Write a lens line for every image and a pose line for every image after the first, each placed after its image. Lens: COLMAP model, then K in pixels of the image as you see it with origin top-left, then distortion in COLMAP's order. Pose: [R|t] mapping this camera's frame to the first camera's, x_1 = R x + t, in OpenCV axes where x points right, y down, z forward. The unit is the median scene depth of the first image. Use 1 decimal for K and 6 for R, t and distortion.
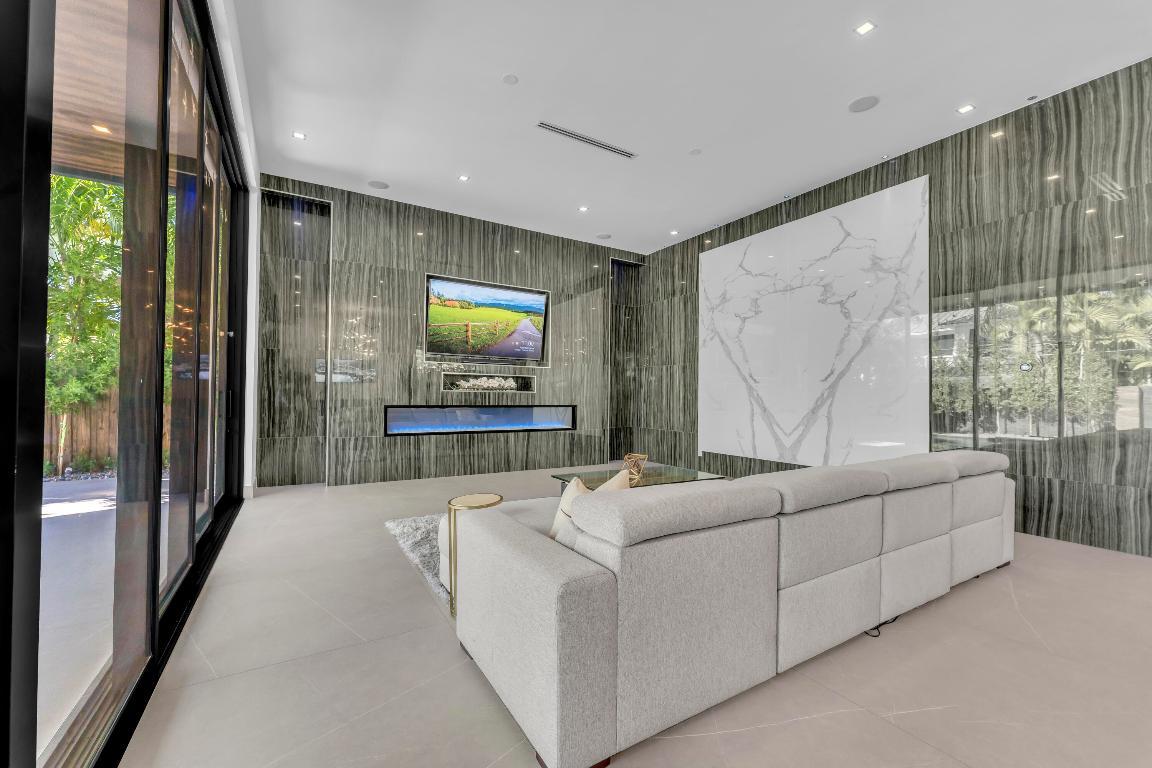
lens RADIAL K [[464.2, 0, 579.4], [0, 464.2, 392.1], [0, 0, 1]] dist [0.000240, 0.000059]
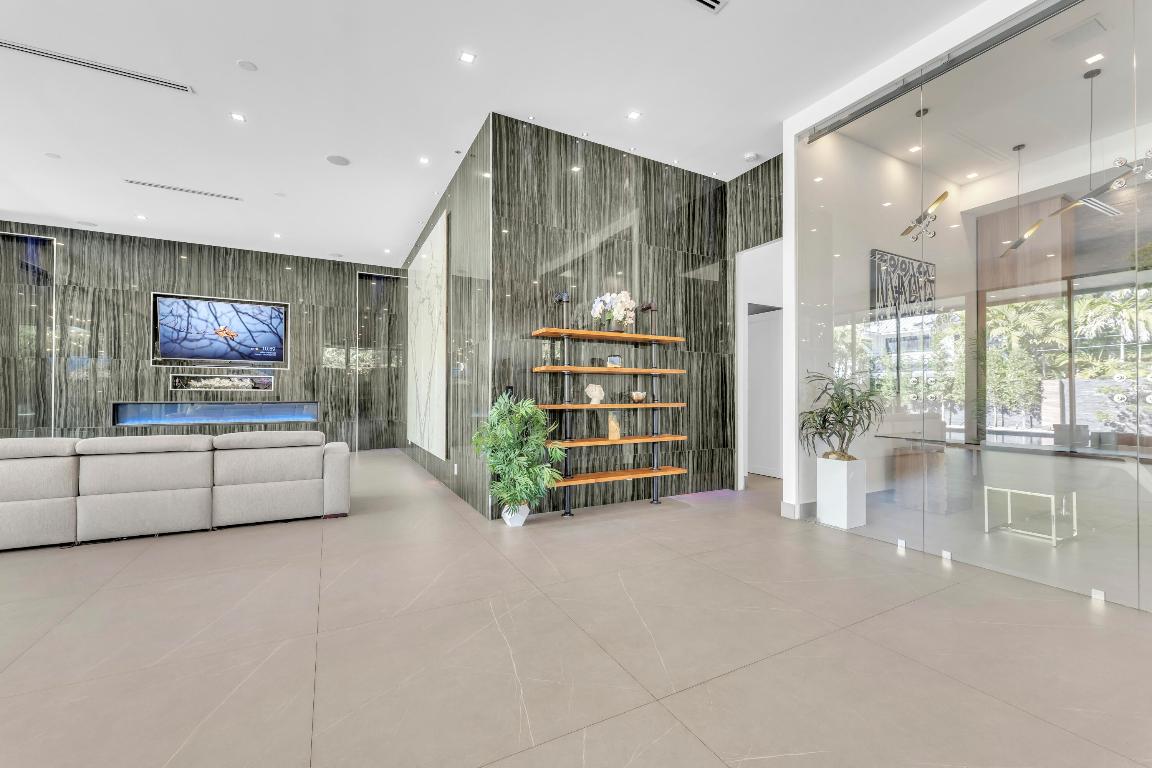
lens RADIAL K [[464.2, 0, 579.4], [0, 464.2, 392.1], [0, 0, 1]] dist [0.000240, 0.000059]
pose [[0.998131, -0.013889, -0.059515, 0.810127], [0.013989, 0.999901, 0.001256, 0.015789], [0.059492, -0.002086, 0.998227, -0.132740]]
